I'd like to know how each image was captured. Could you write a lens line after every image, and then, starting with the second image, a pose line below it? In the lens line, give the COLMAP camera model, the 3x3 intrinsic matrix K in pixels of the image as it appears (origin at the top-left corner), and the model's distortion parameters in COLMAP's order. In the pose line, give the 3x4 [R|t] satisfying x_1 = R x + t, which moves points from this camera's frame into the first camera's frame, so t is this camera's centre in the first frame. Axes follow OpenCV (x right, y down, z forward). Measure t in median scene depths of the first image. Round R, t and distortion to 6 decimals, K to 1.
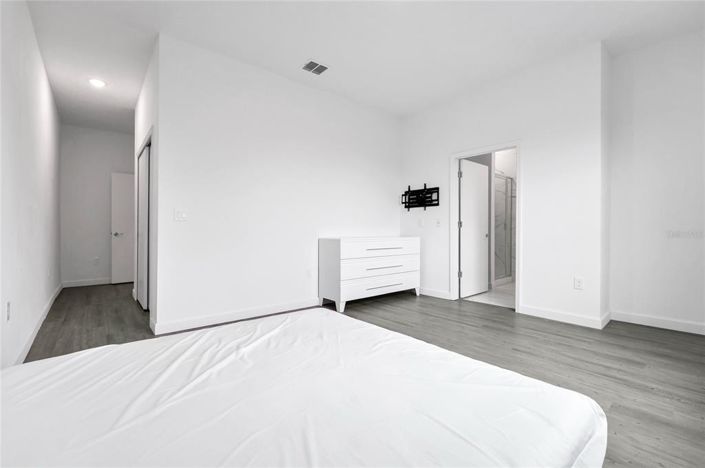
lens RADIAL K [[298.2, 0, 350.0], [0, 298.2, 229.6], [0, 0, 1]] dist [0.000963, -0.000092]
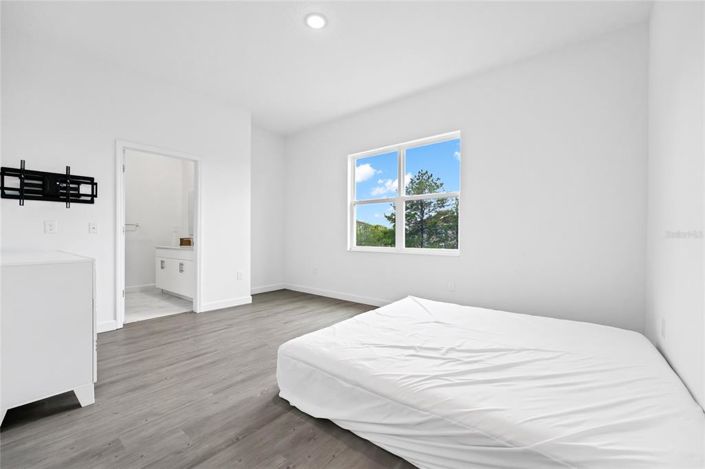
lens RADIAL K [[295.1, 0, 352.5], [0, 295.1, 234.5], [0, 0, 1]] dist [0.003370, 0.000198]
pose [[-0.178928, -0.004861, 0.983850, -0.661066], [-0.009693, 0.999948, 0.003178, -0.021571], [-0.983814, -0.008968, -0.178966, 0.695531]]
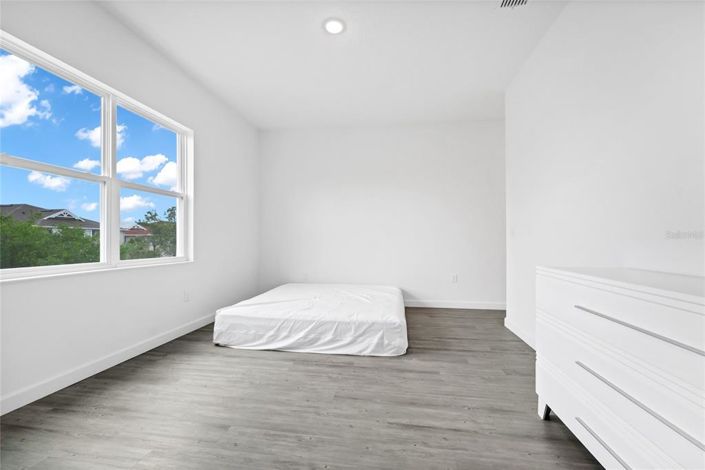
lens RADIAL K [[295.1, 0, 352.5], [0, 295.1, 235.0], [0, 0, 1]] dist [0.003370, 0.000198]
pose [[-0.759769, -0.014520, -0.650031, 0.576286], [0.002915, 0.999664, -0.025738, -0.010595], [0.650187, -0.021450, -0.759471, 1.263566]]
